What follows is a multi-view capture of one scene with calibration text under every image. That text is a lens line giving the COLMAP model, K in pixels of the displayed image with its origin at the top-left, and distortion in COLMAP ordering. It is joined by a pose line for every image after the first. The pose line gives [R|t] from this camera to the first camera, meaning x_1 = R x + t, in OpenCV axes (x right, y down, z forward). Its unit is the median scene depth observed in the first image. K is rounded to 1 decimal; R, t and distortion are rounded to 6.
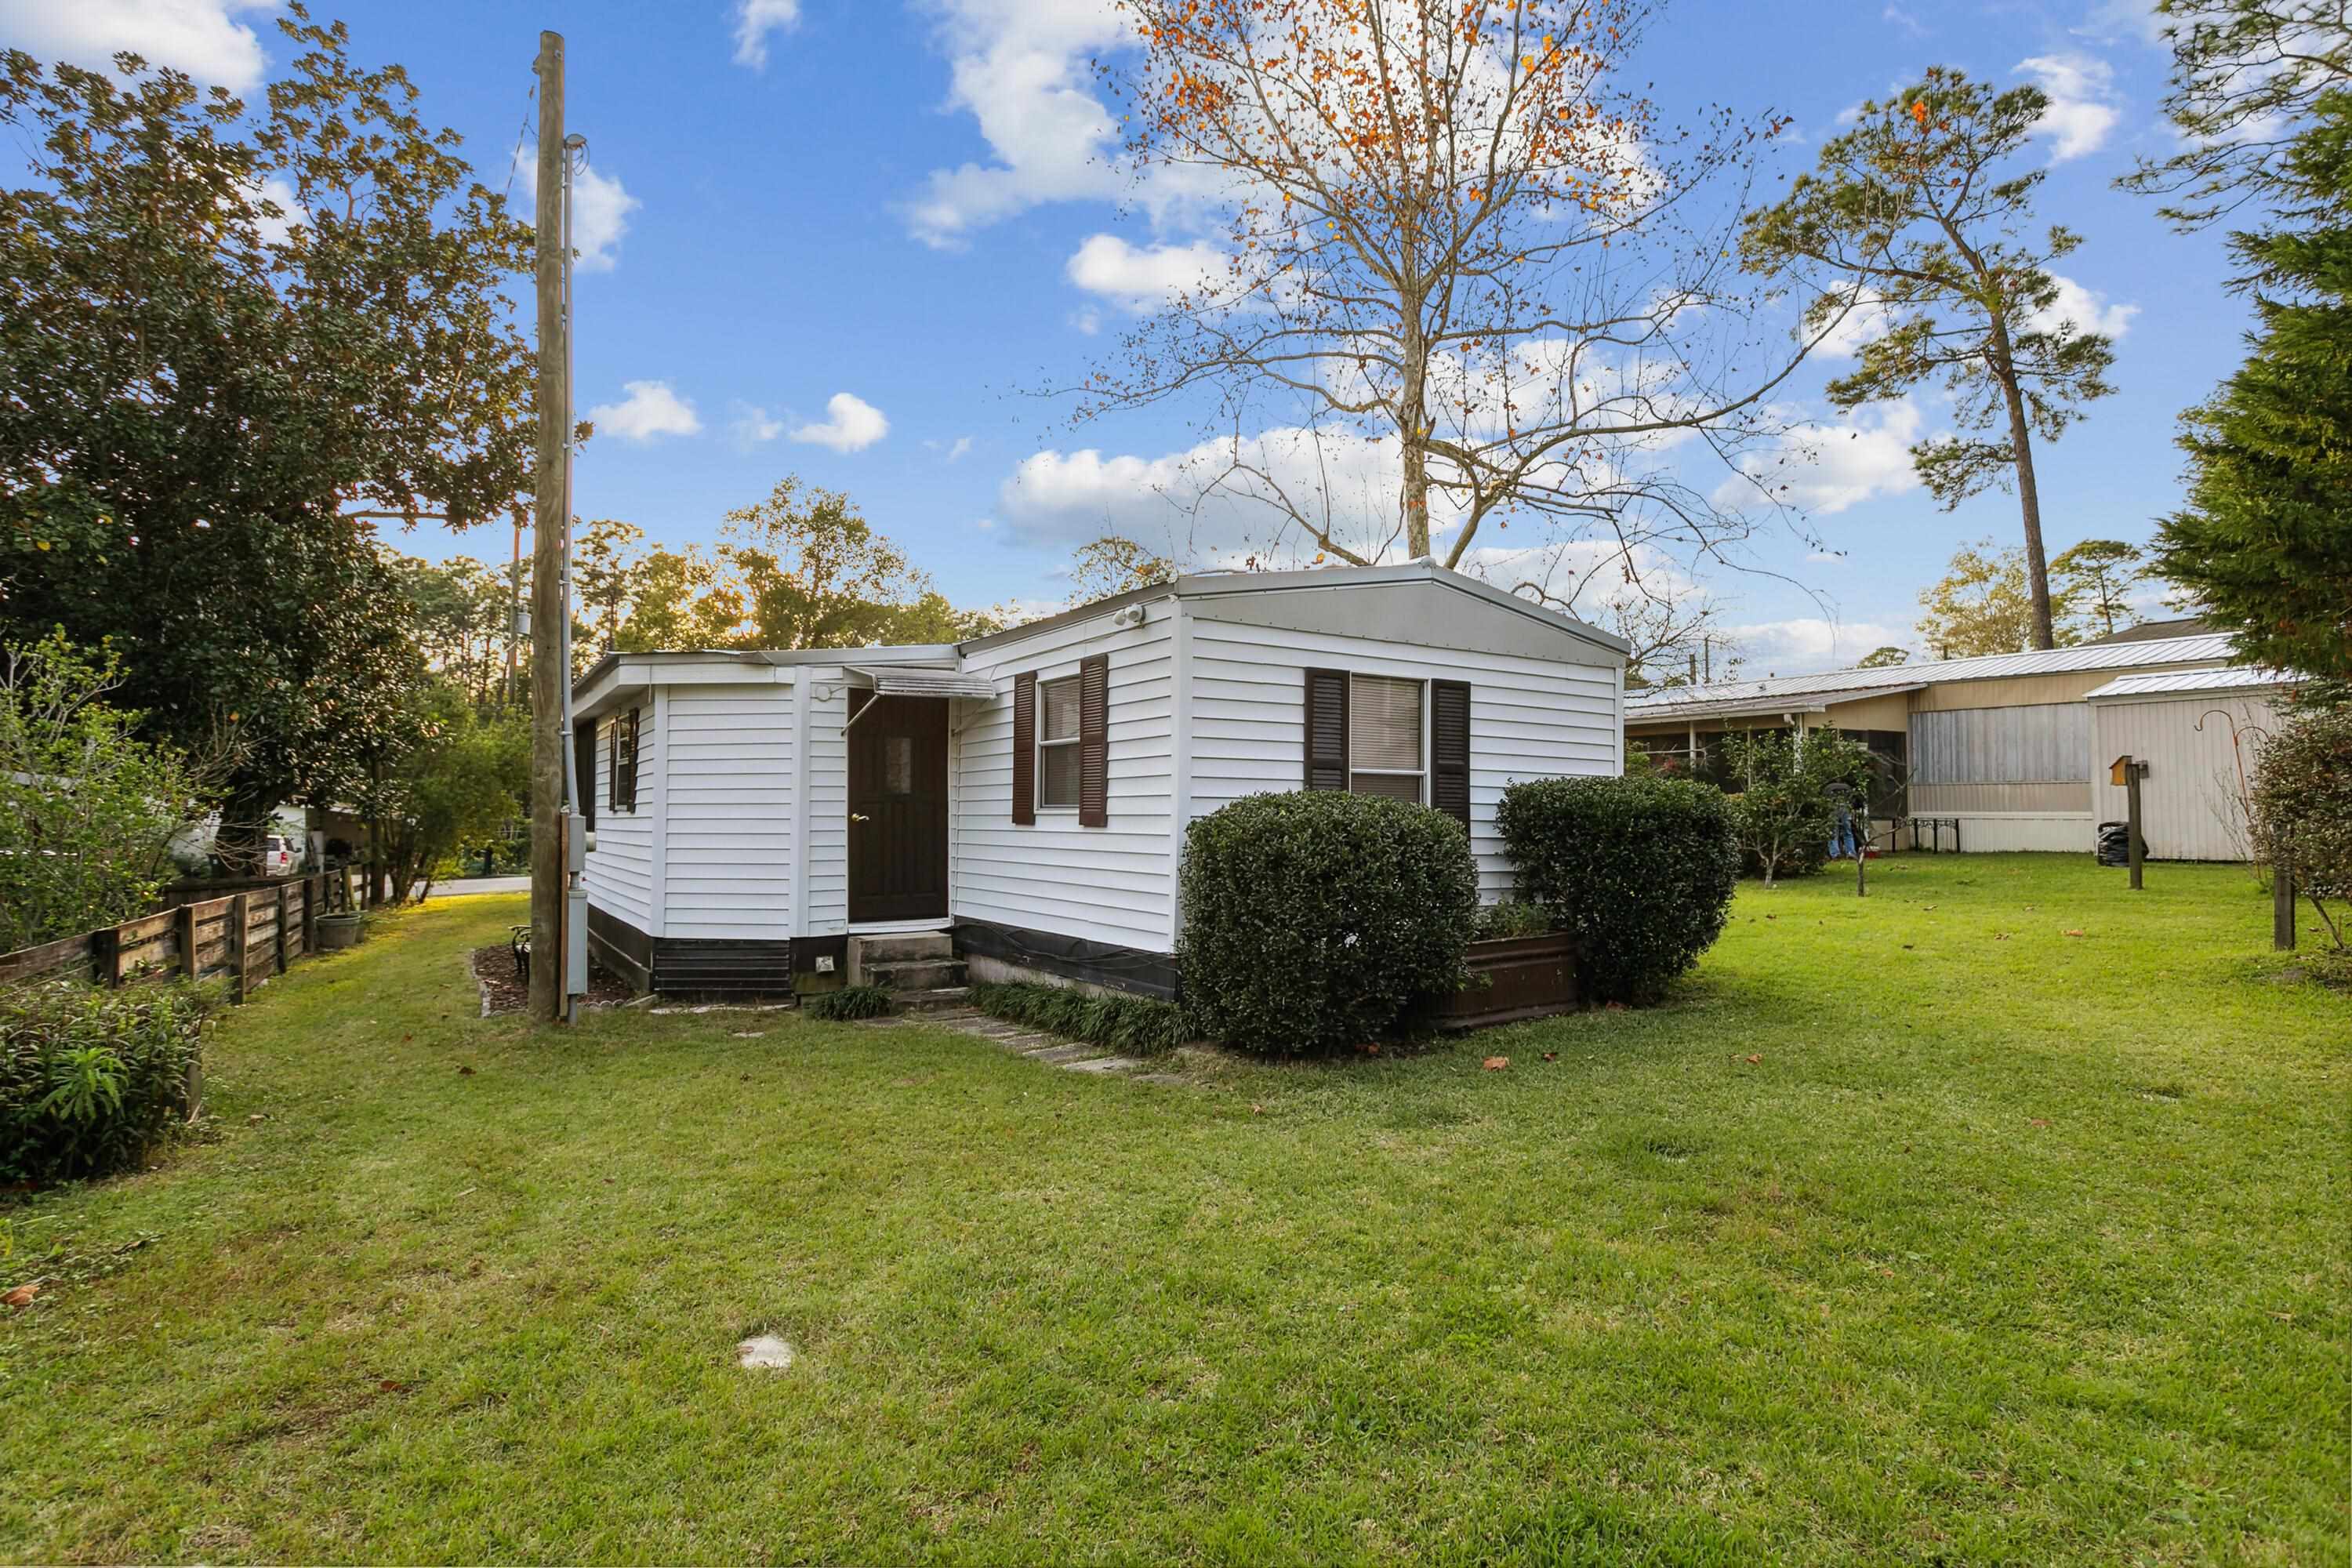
lens RADIAL K [[1141.5, 0, 1186.9], [0, 1141.5, 794.4], [0, 0, 1]] dist [0.004617, 0.000940]
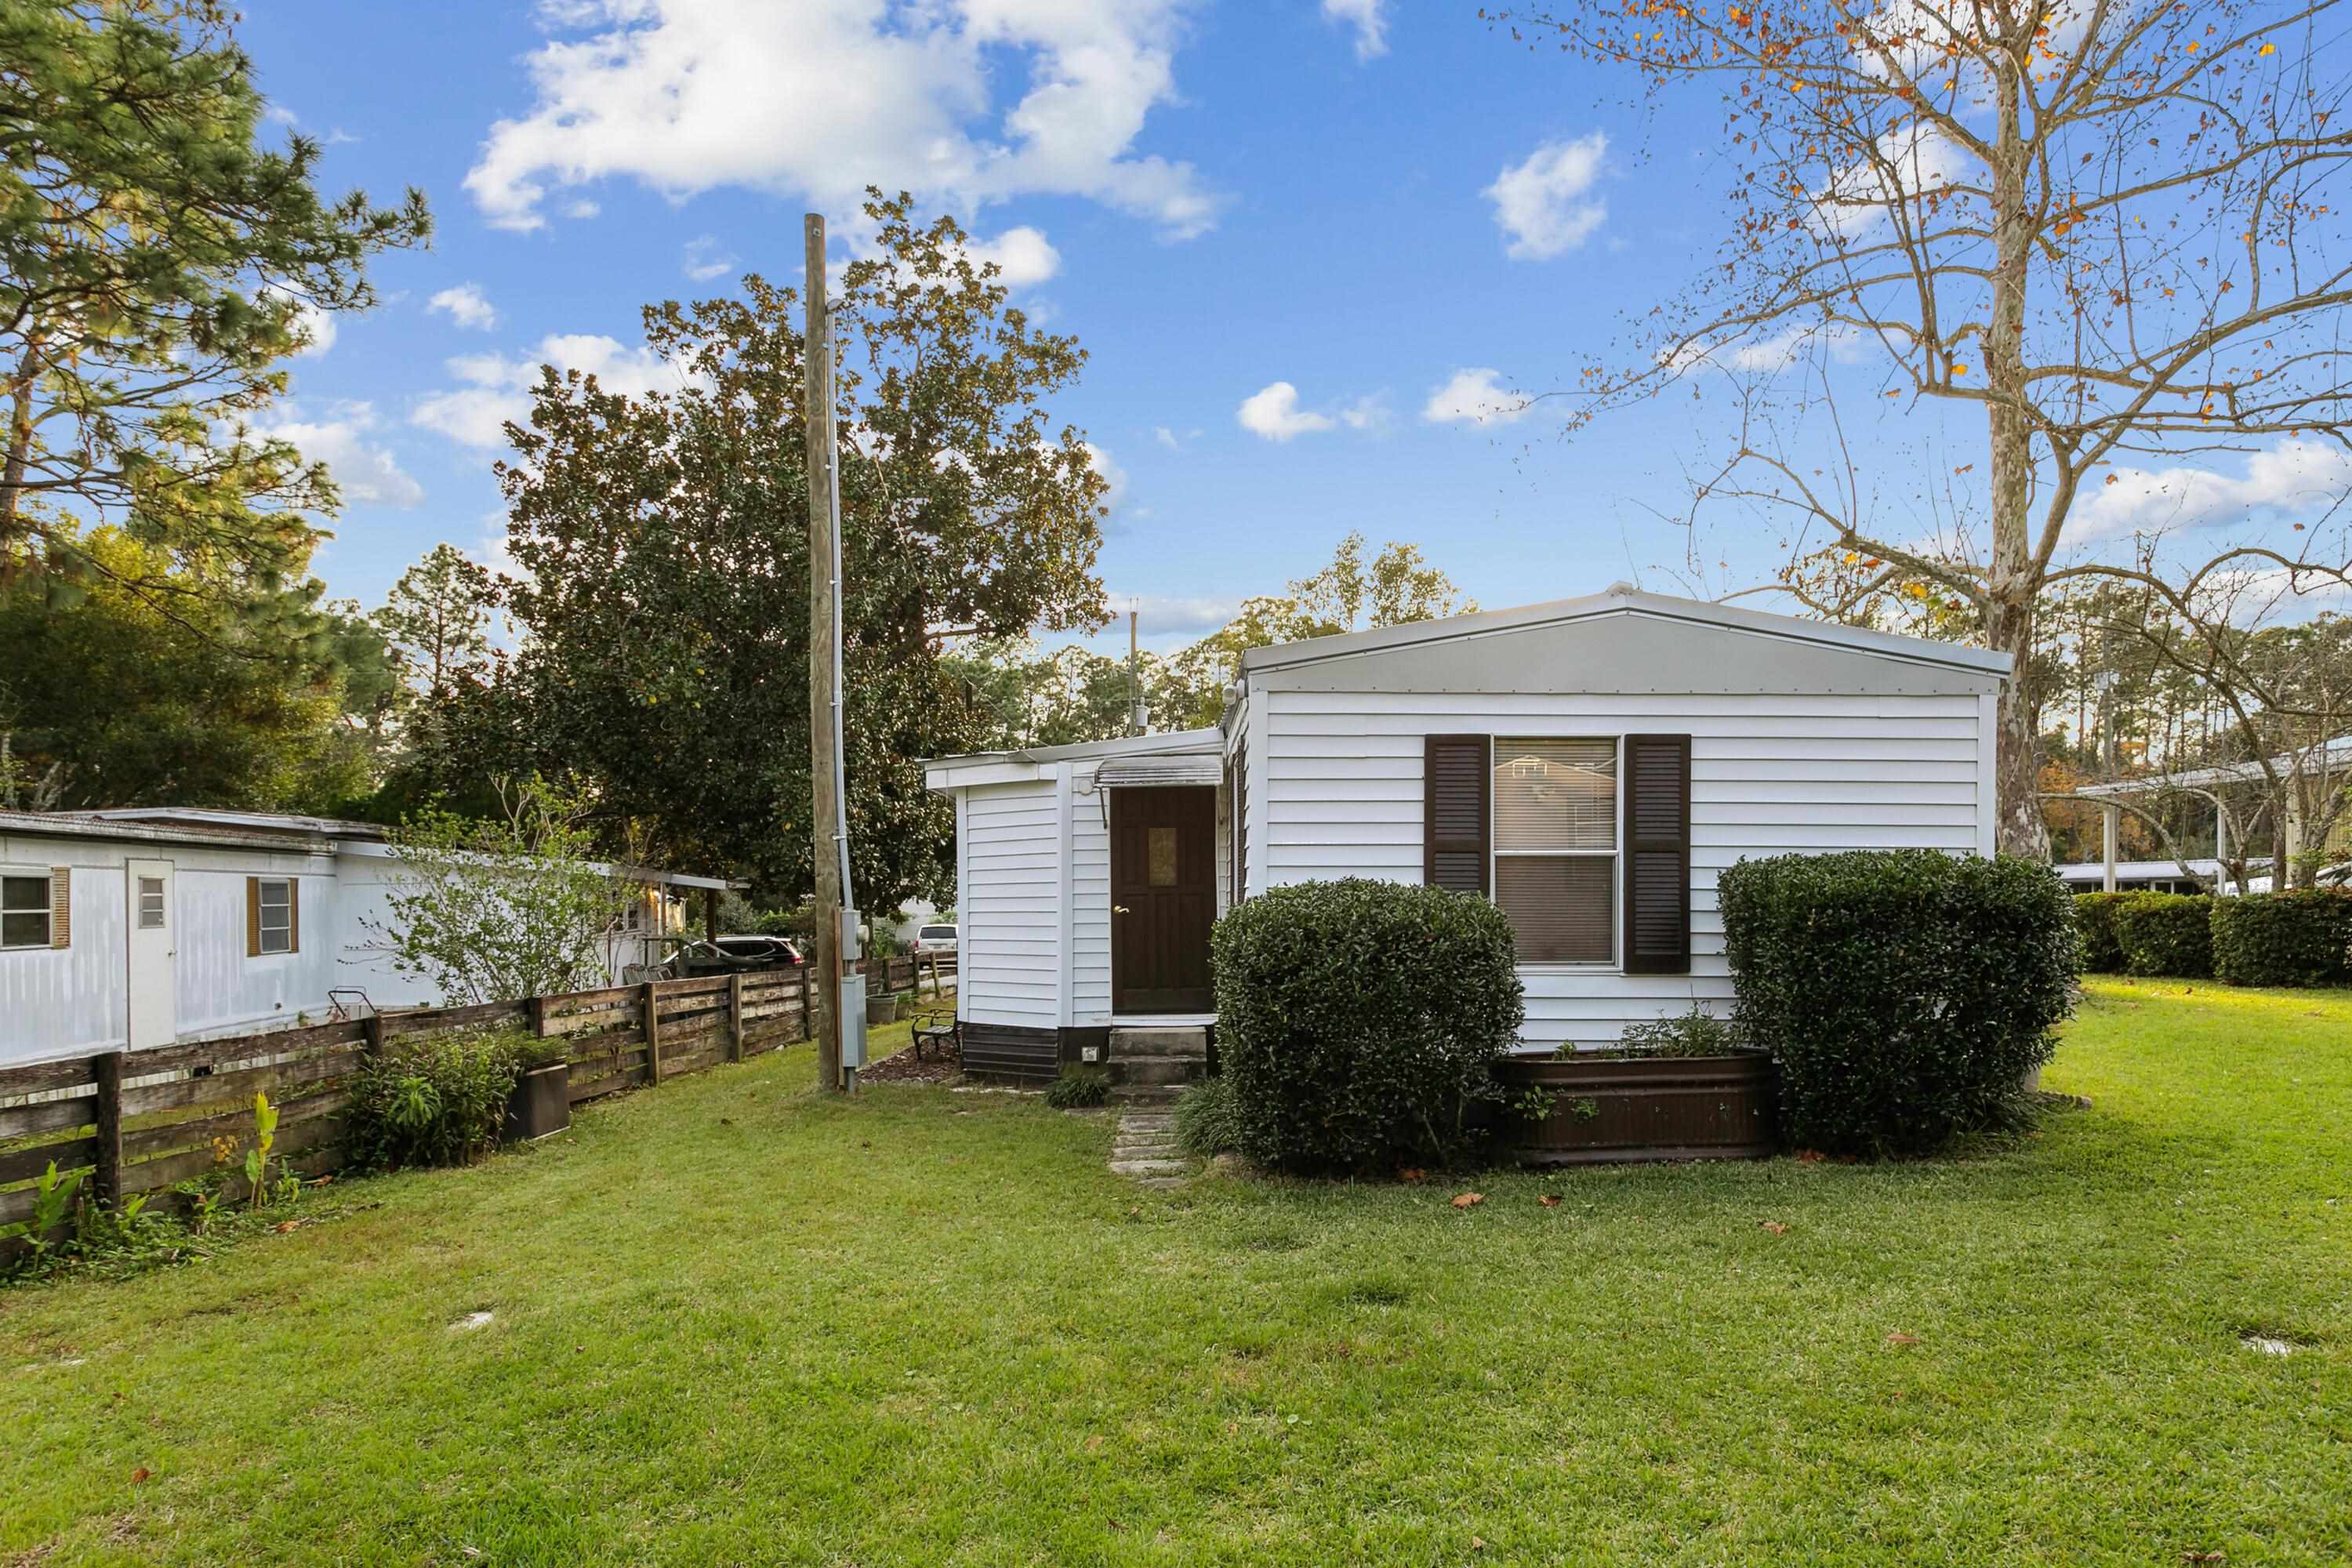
lens RADIAL K [[1313.7, 0, 1176.4], [0, 1313.7, 922.3], [0, 0, 1]] dist [0.002045, 0.001139]
pose [[0.863405, -0.000630, -0.504512, 0.344376], [0.017896, 0.999408, 0.029378, -0.001837], [0.504194, -0.034394, 0.862905, 0.034331]]
